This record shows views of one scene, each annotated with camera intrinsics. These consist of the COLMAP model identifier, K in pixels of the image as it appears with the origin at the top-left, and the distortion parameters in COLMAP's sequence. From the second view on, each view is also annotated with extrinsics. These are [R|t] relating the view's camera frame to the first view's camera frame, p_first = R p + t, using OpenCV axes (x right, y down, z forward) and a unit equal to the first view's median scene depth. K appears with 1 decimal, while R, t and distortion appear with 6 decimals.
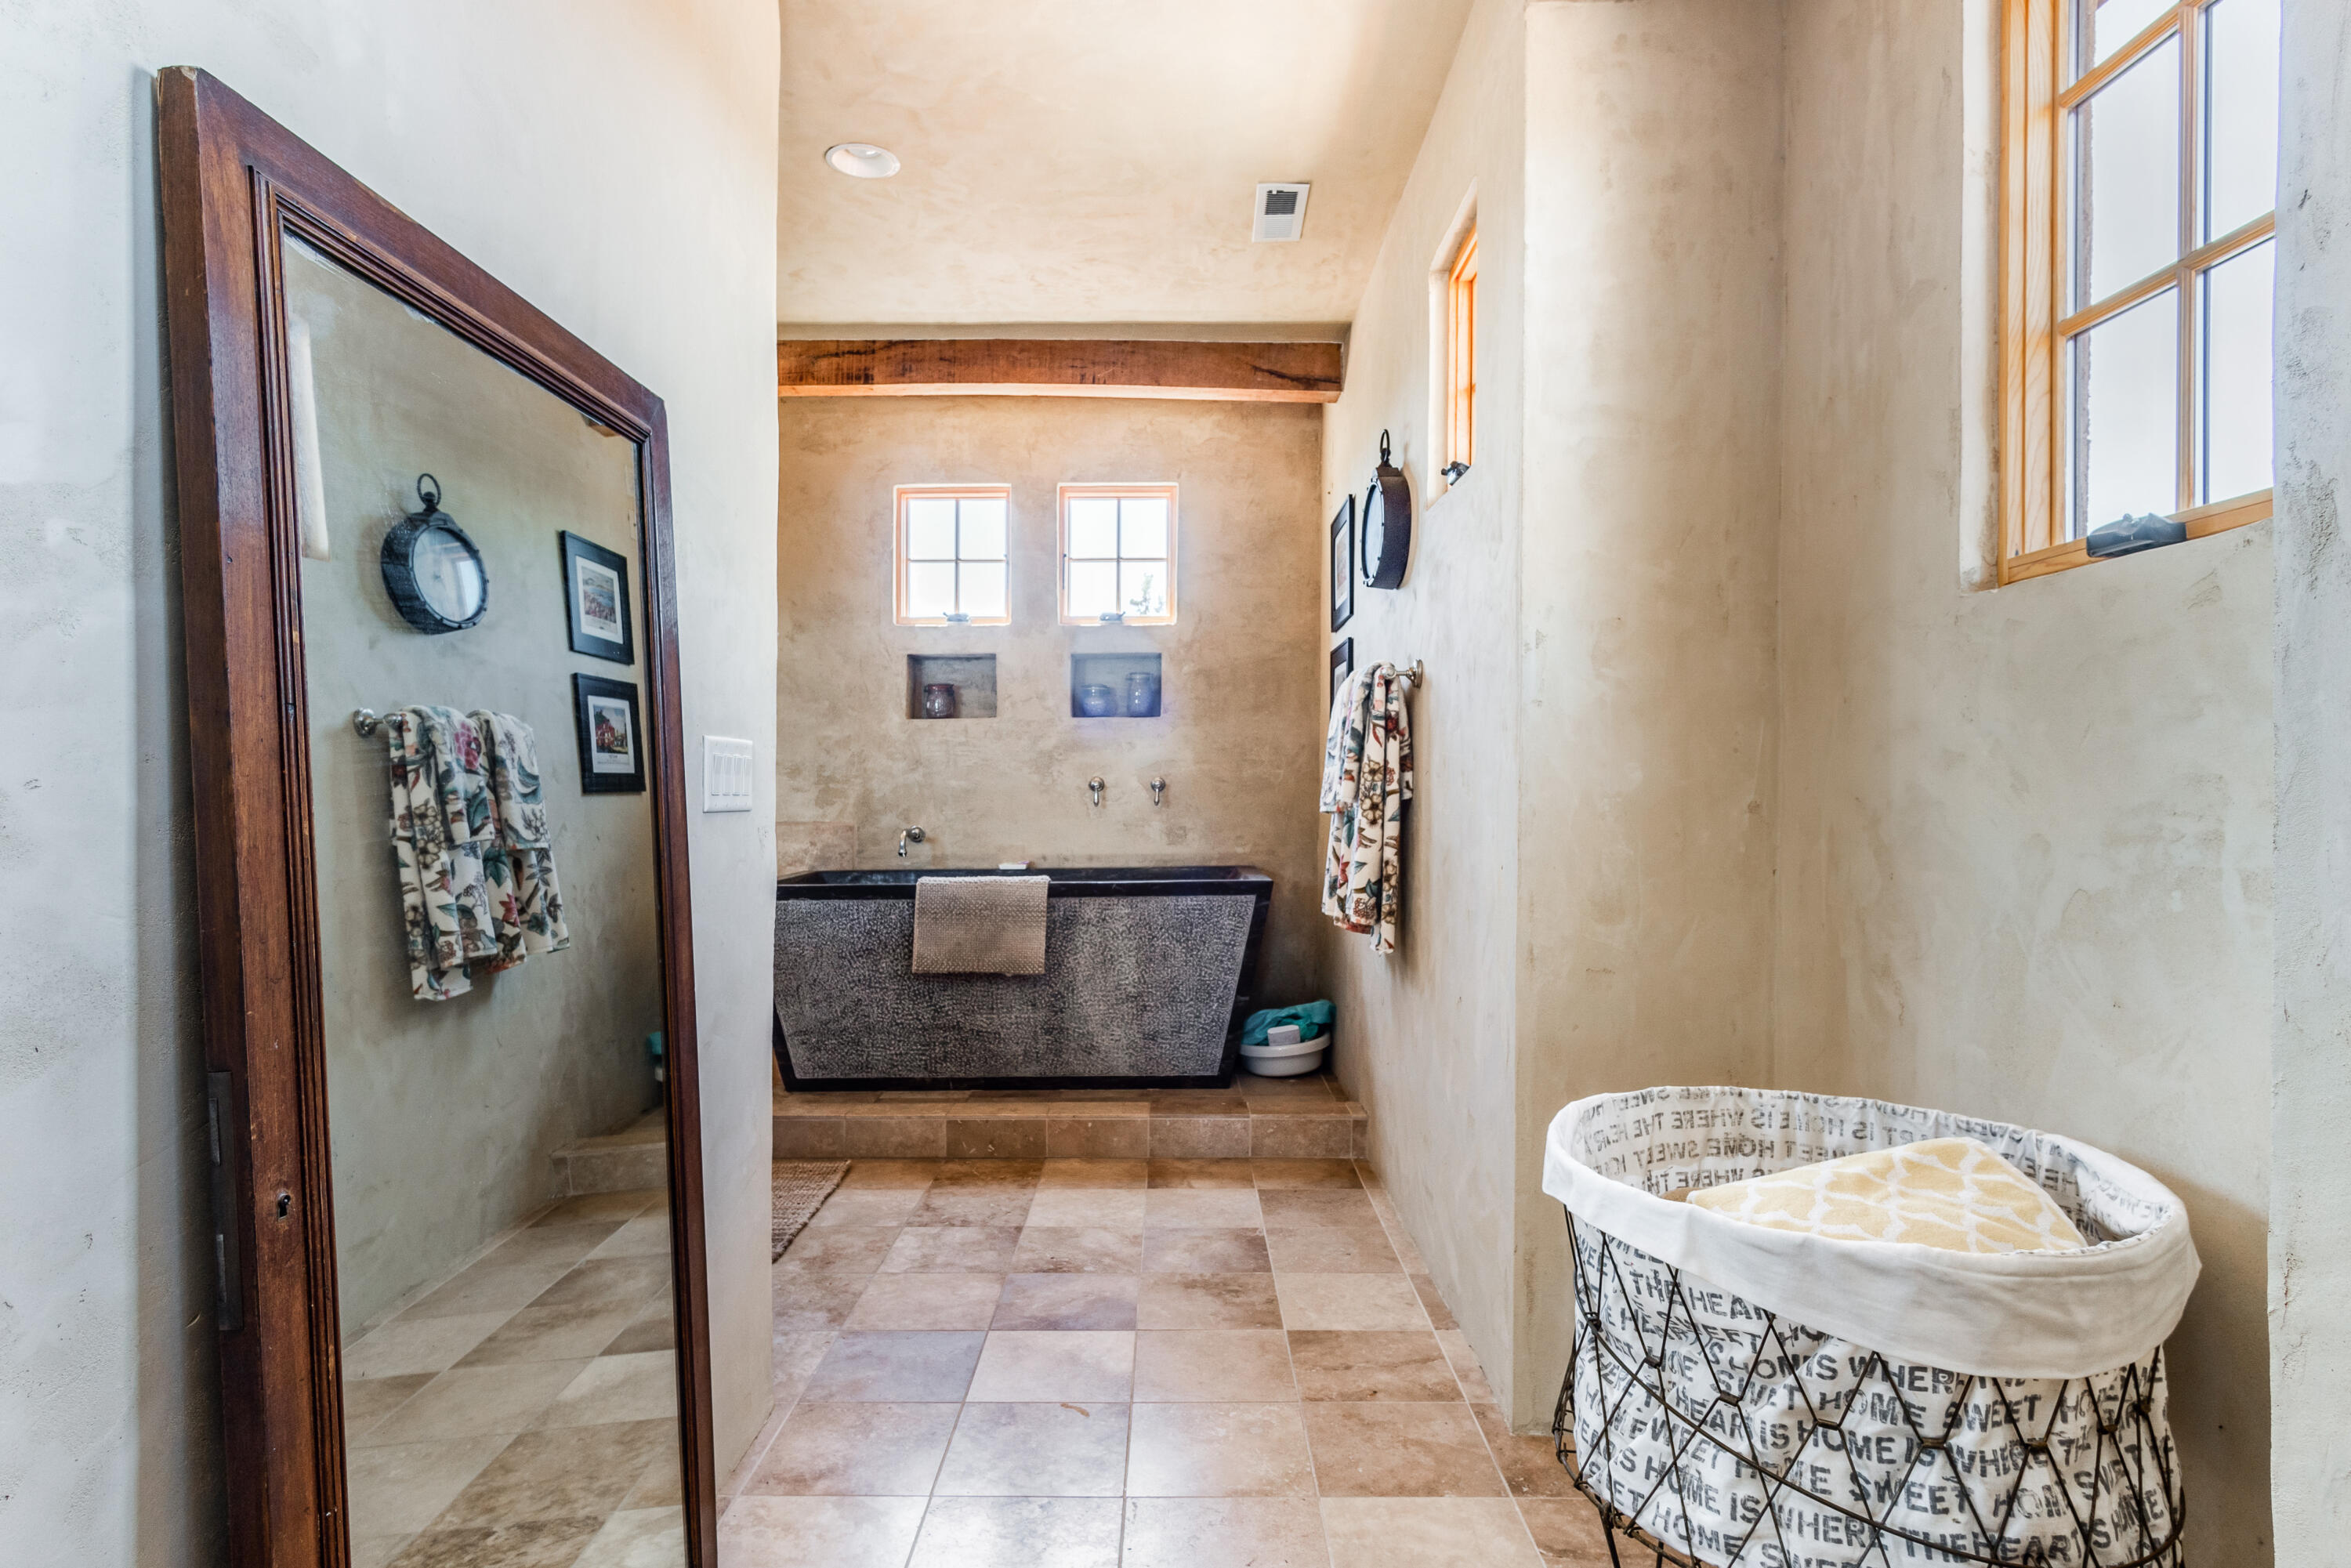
lens RADIAL K [[1267.0, 0, 1171.6], [0, 1267.0, 786.6], [0, 0, 1]] dist [0.002398, 0.002616]
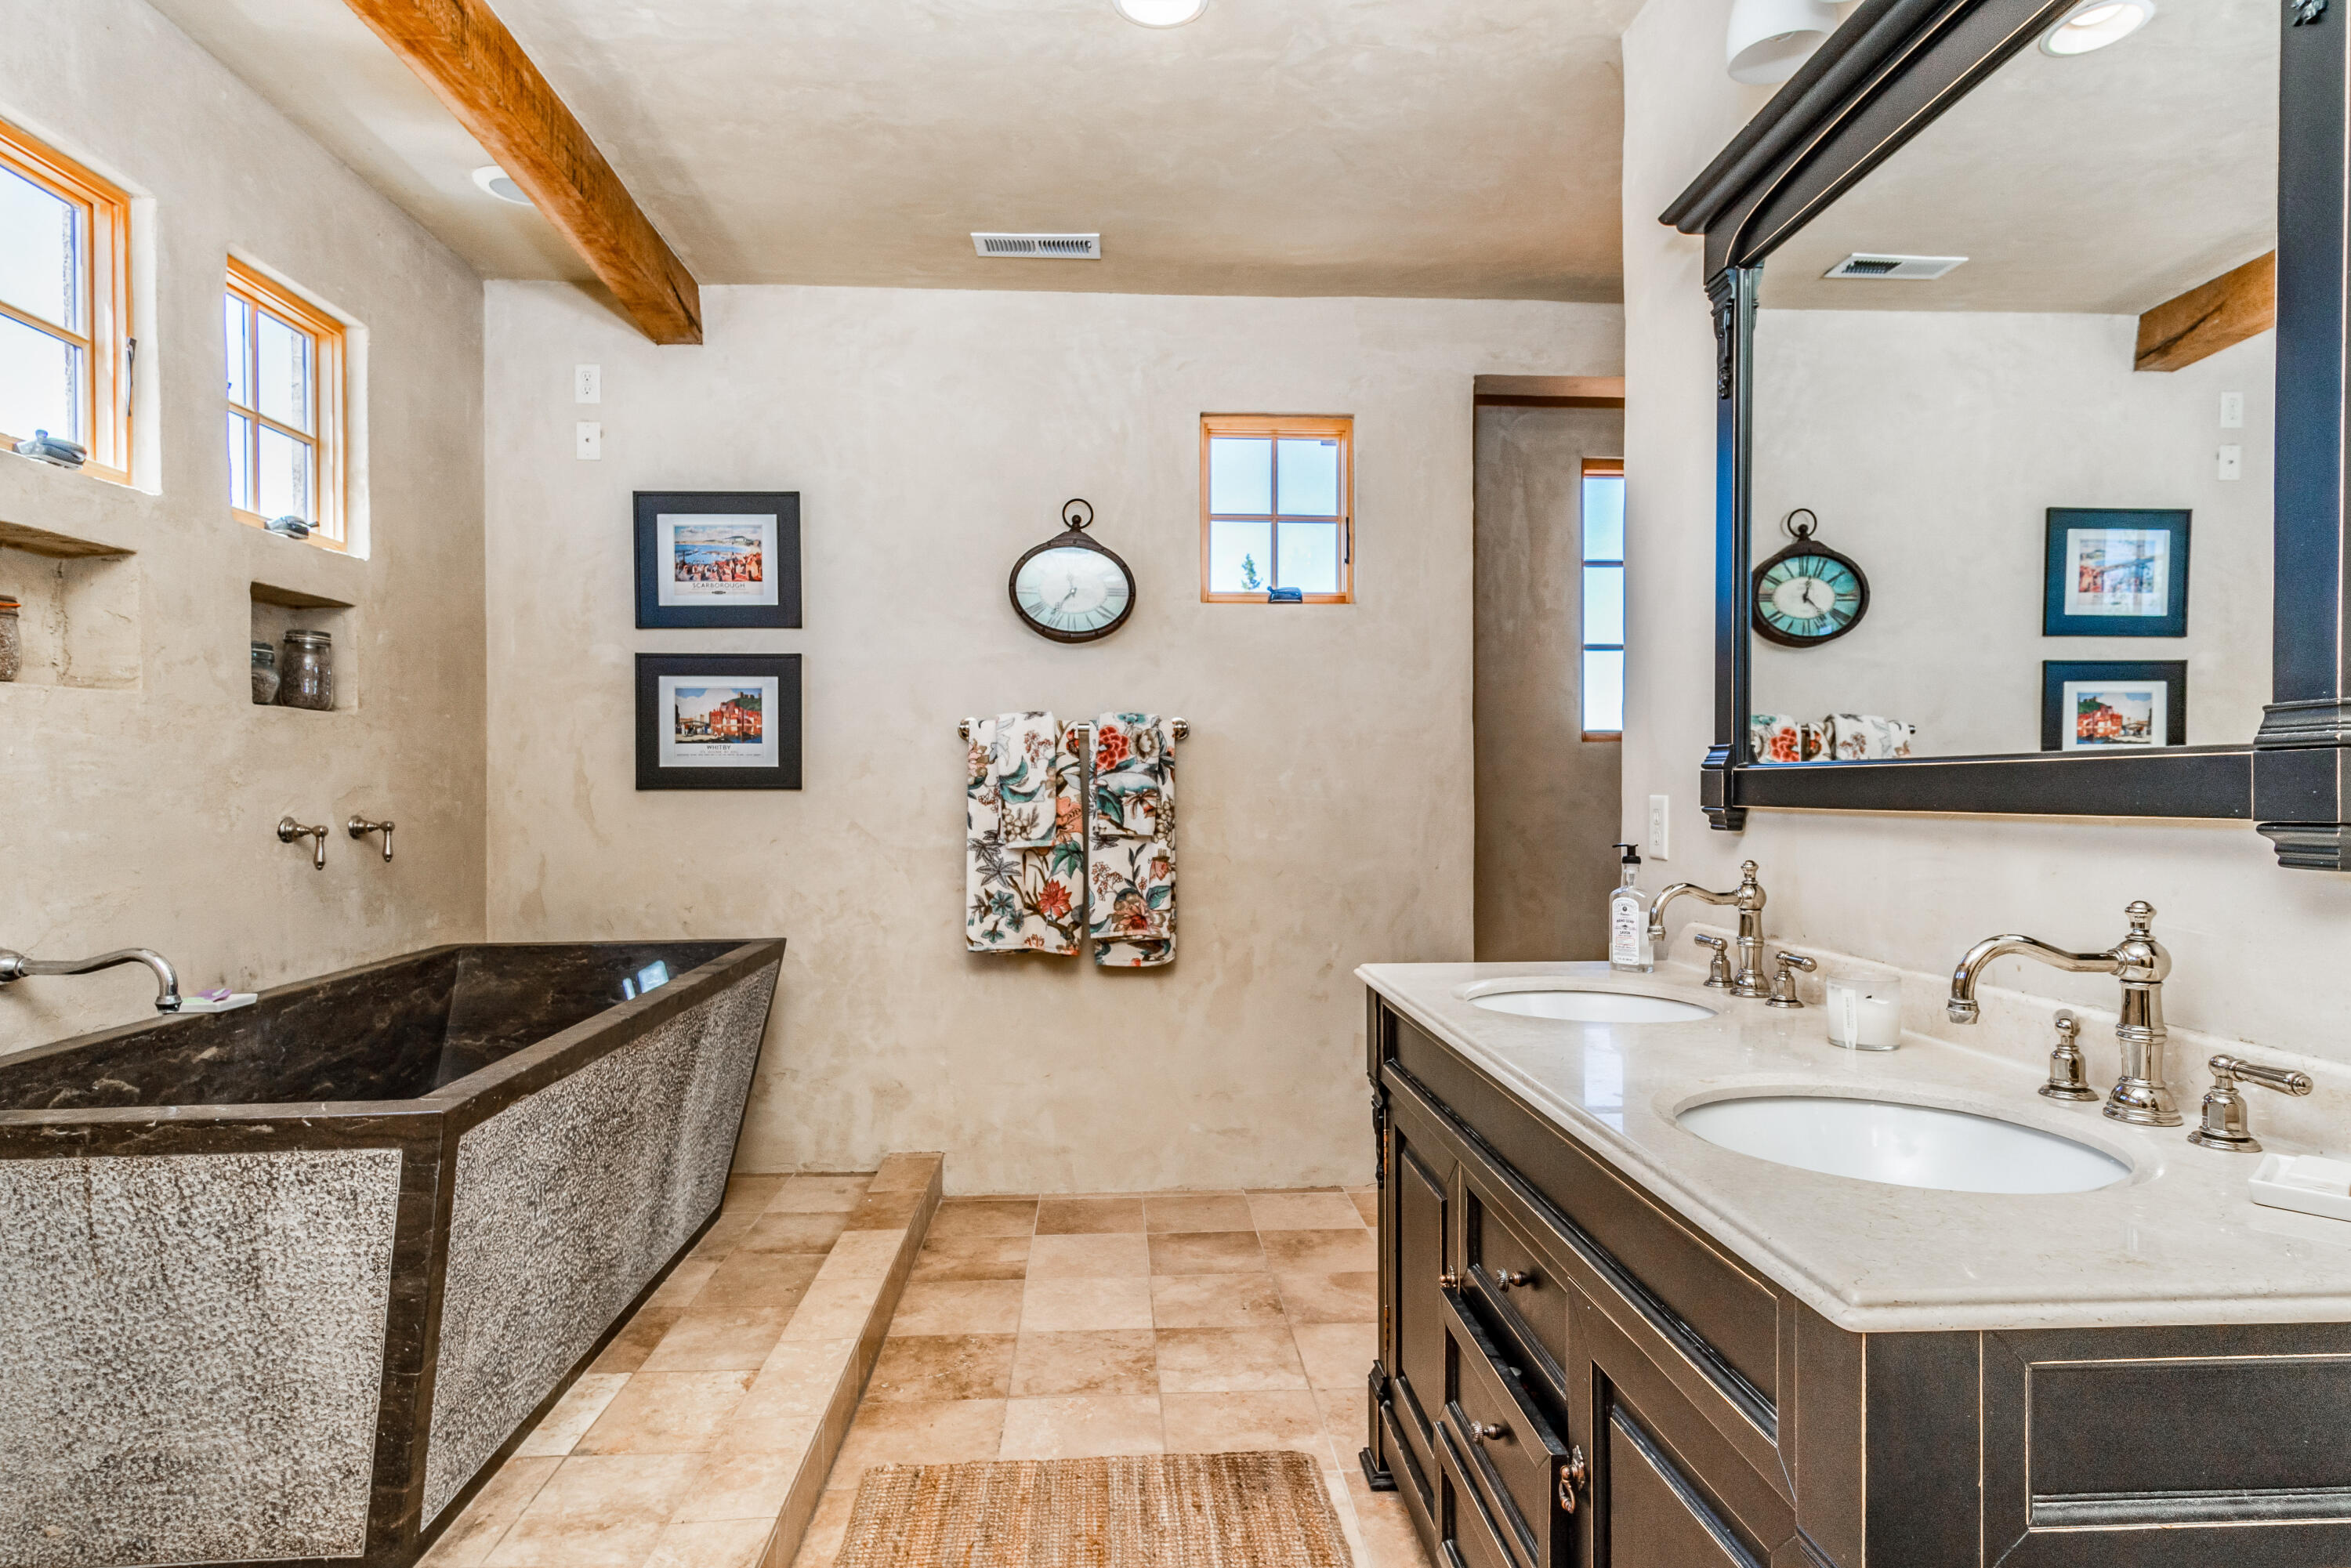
lens RADIAL K [[1267.0, 0, 1175.2], [0, 1267.0, 794.6], [0, 0, 1]] dist [0.002398, 0.002616]
pose [[-0.071463, -0.000436, 0.997443, -0.743547], [0.002981, 0.999995, 0.000651, -0.019205], [-0.997439, 0.003019, -0.071461, 0.778798]]
